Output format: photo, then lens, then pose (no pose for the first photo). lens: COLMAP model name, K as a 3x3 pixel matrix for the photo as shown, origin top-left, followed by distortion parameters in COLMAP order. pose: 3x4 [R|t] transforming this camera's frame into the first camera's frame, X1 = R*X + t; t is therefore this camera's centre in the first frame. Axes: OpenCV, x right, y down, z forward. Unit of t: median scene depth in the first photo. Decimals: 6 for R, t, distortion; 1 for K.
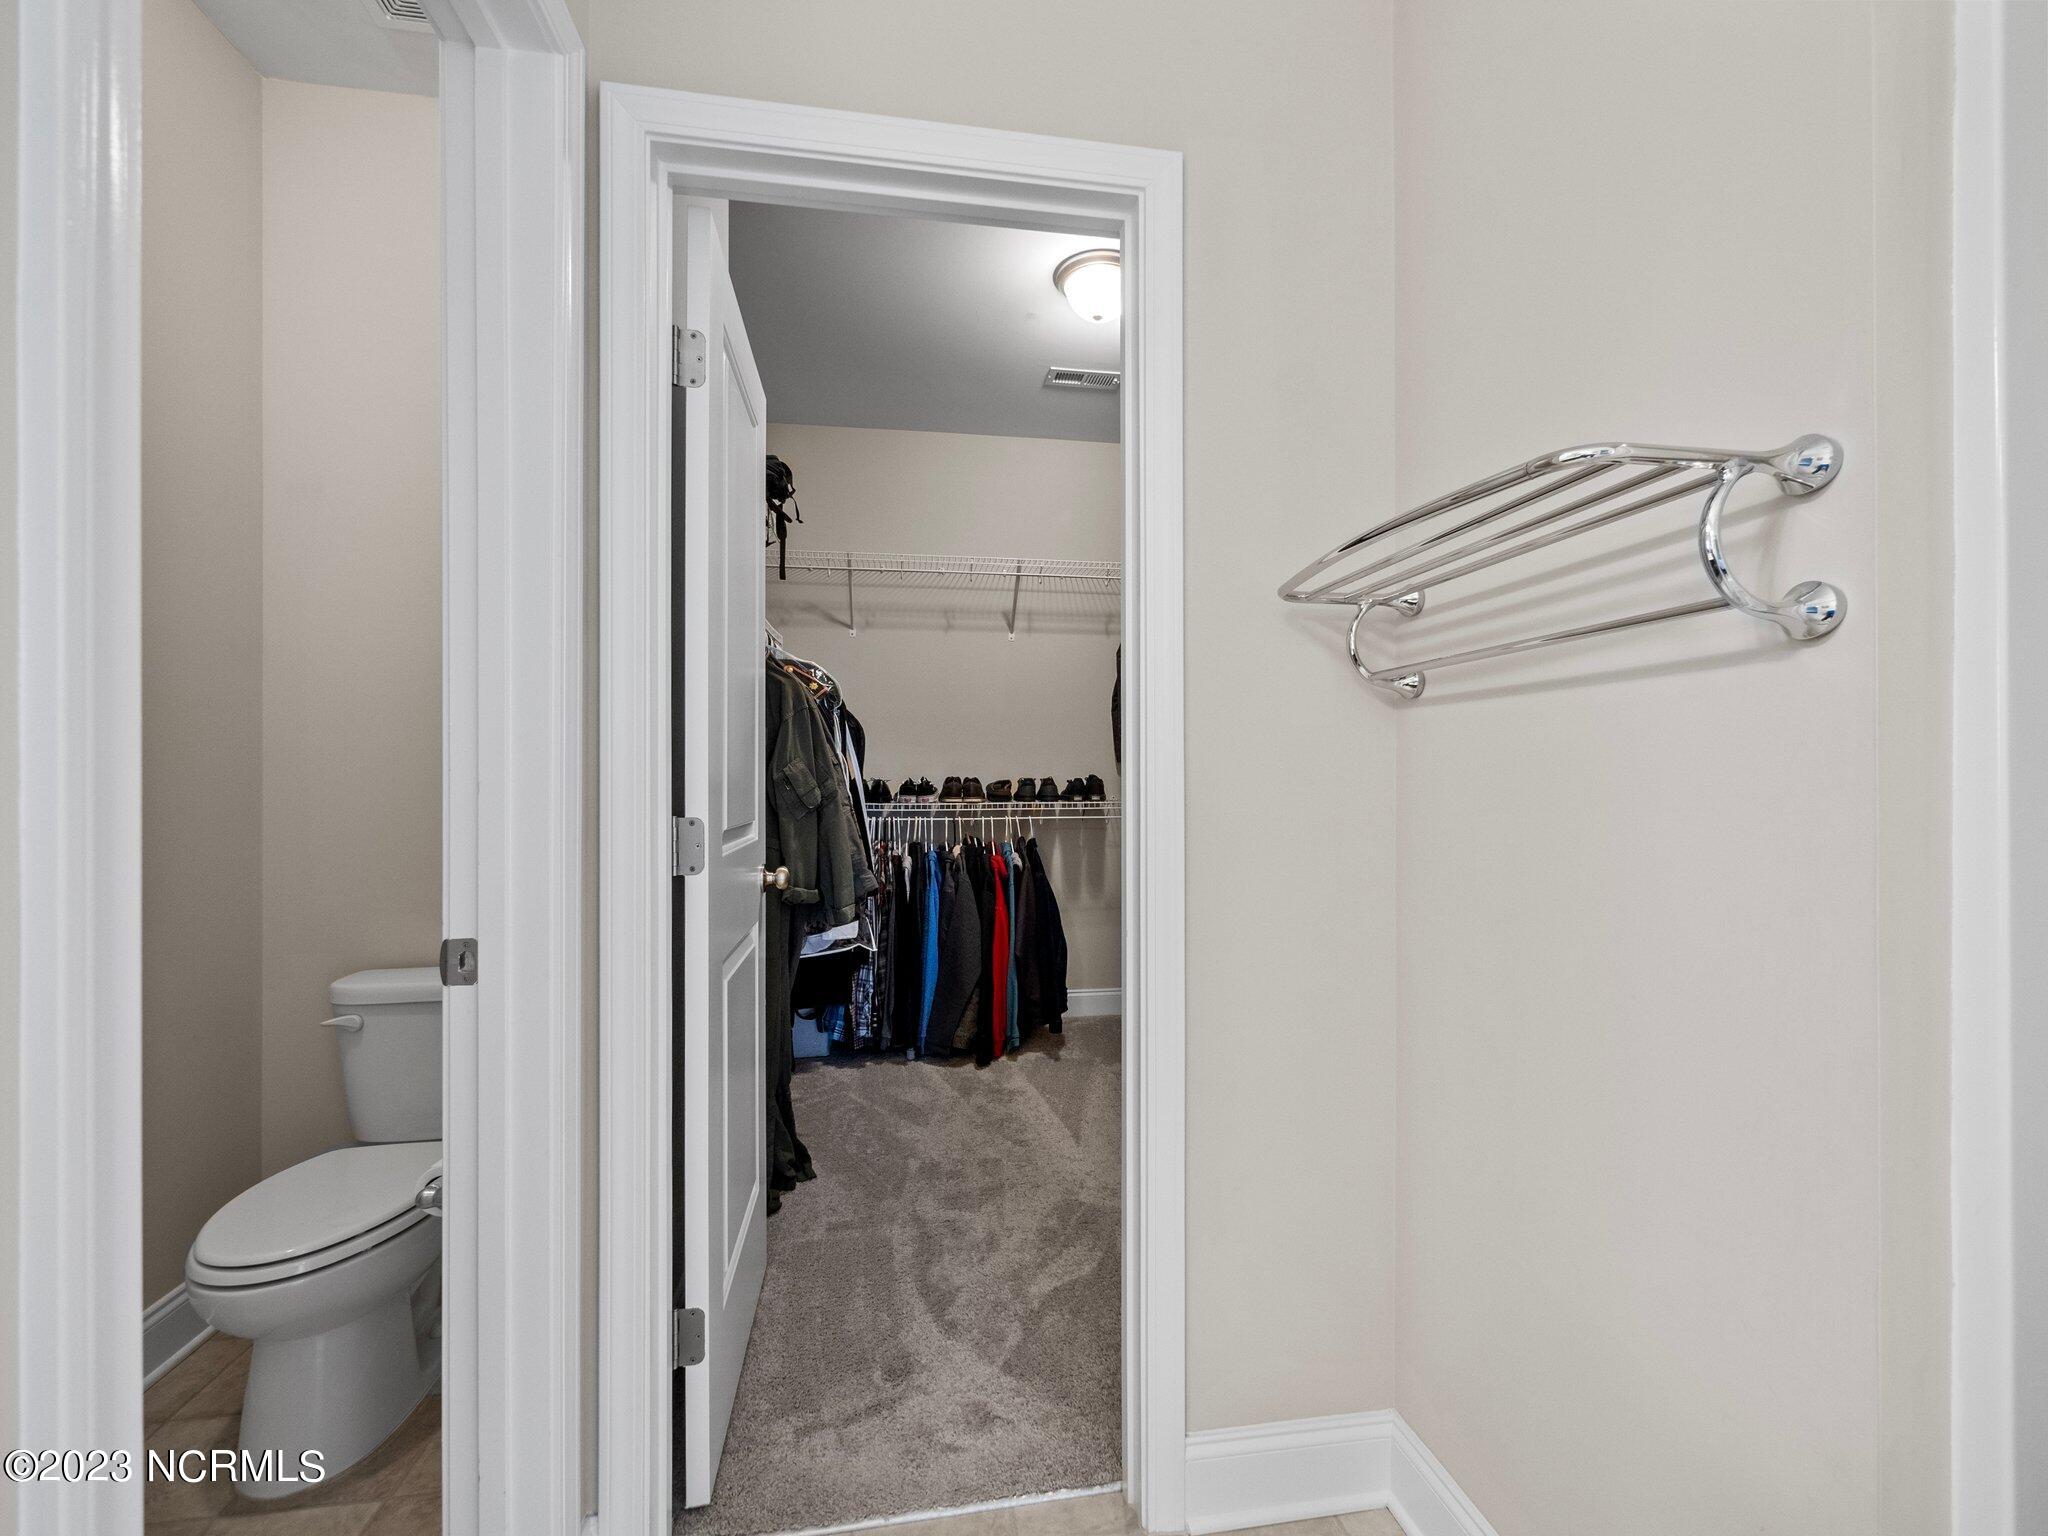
lens RADIAL K [[865.4, 0, 1022.6], [0, 865.4, 782.7], [0, 0, 1]] dist [-0.004983, -0.000751]
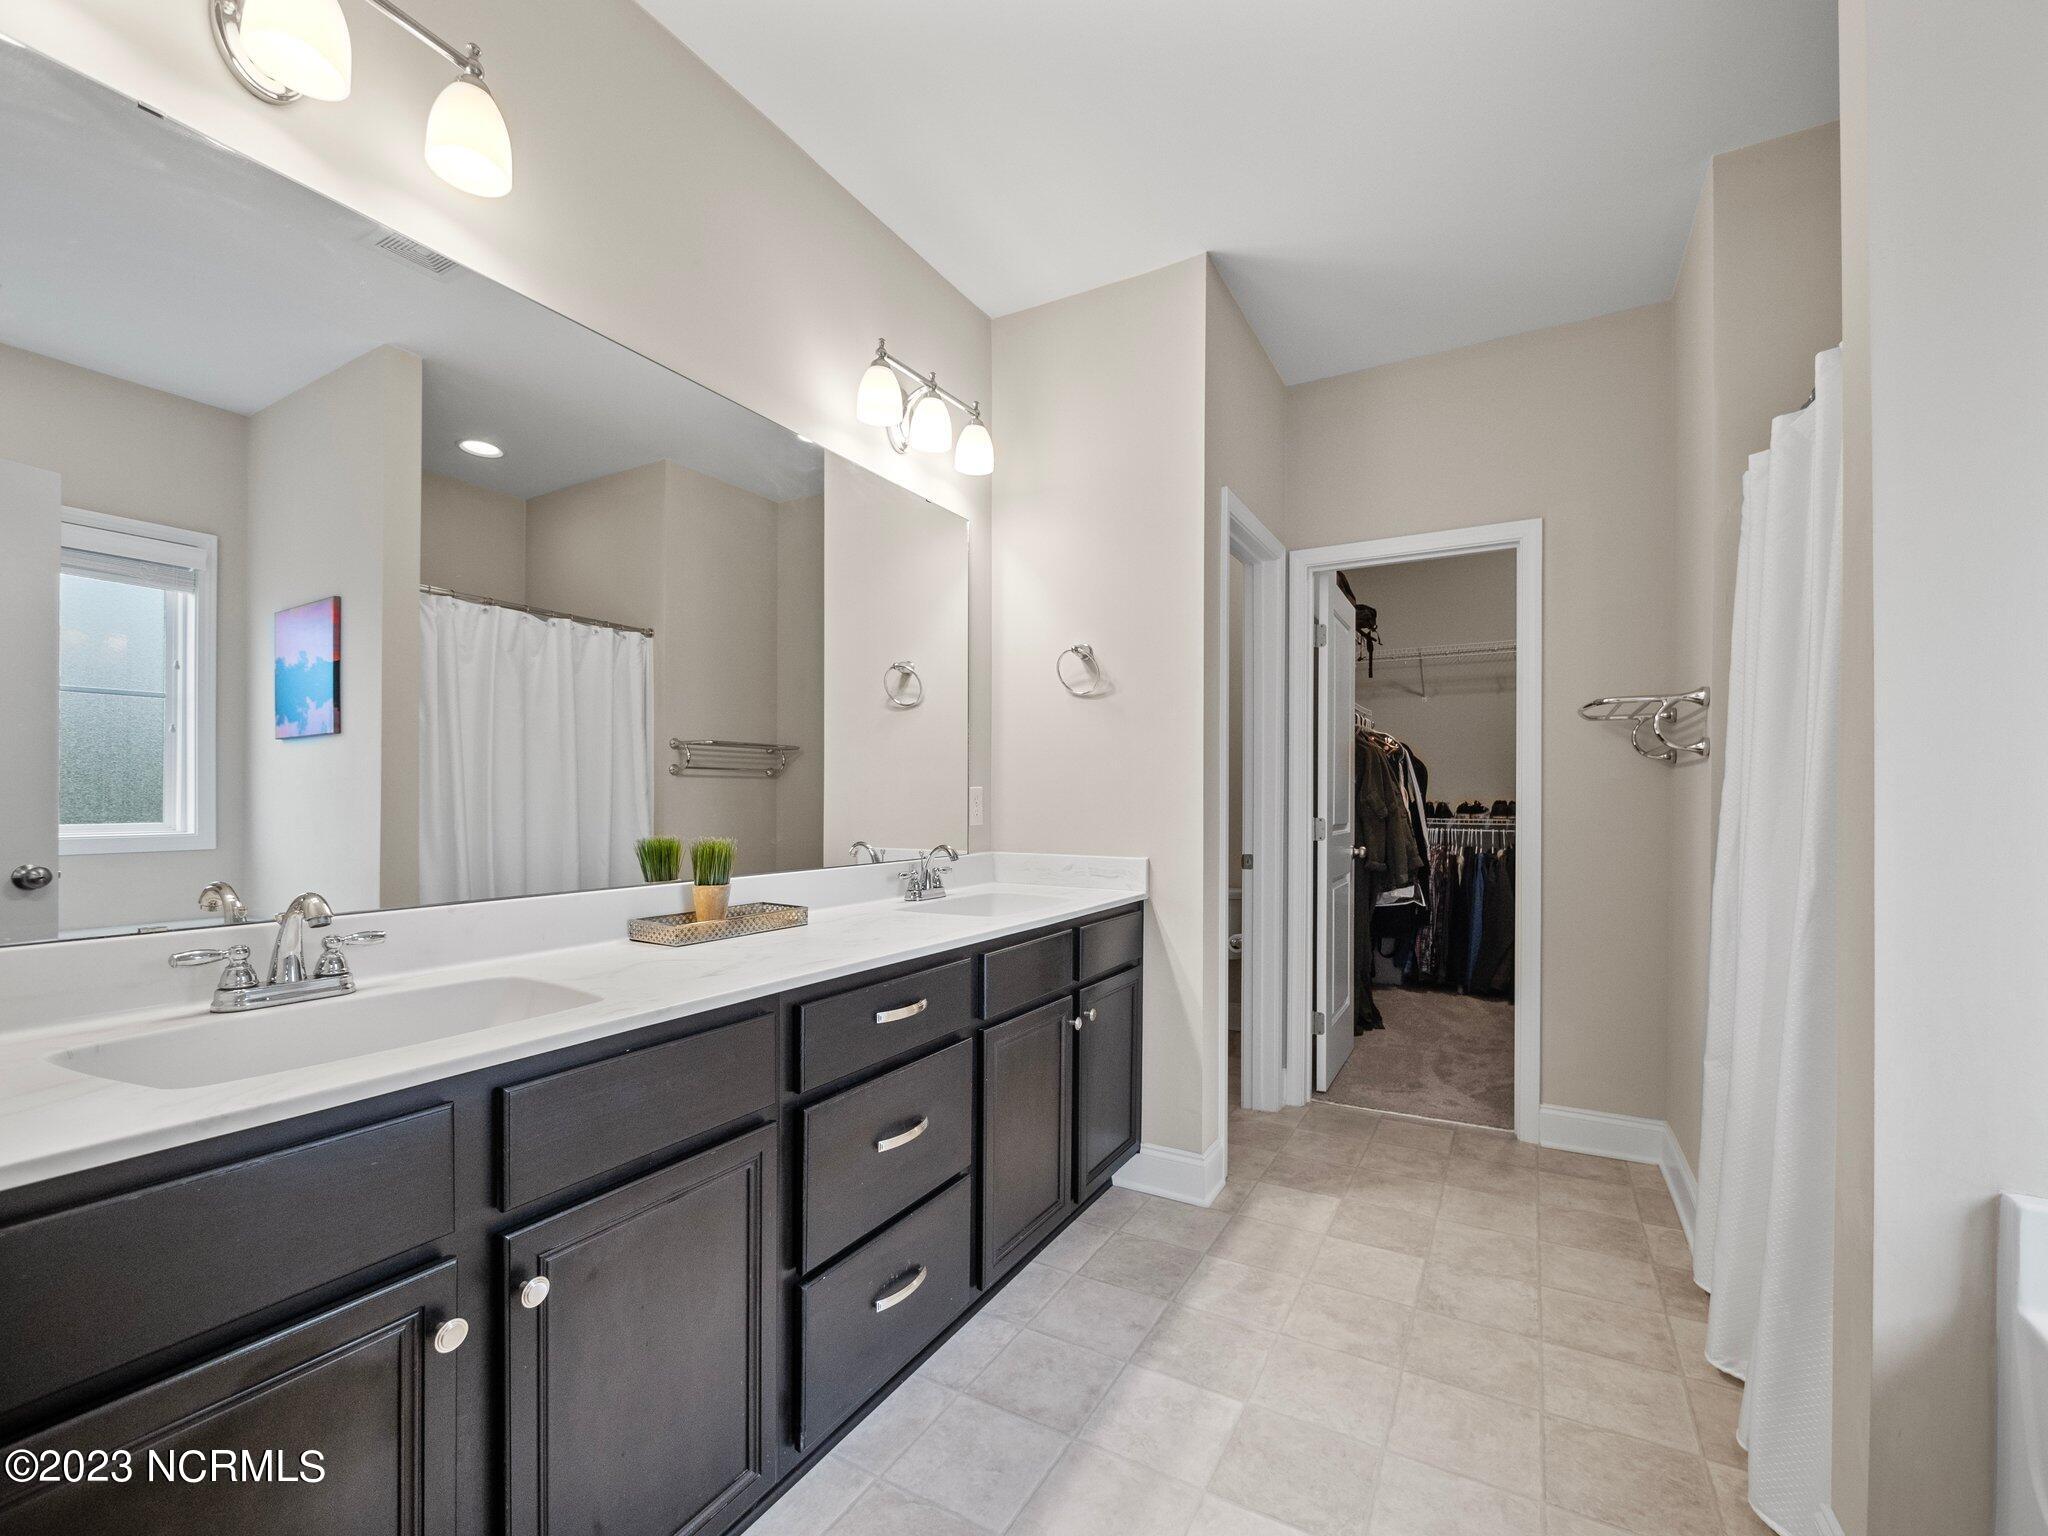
lens RADIAL K [[865.4, 0, 1022.6], [0, 865.4, 782.7], [0, 0, 1]] dist [-0.004983, -0.000751]
pose [[0.779449, -0.001550, -0.626464, 0.274194], [-0.010814, 0.999815, -0.015928, -0.007347], [0.626372, 0.019190, 0.779288, -0.797614]]
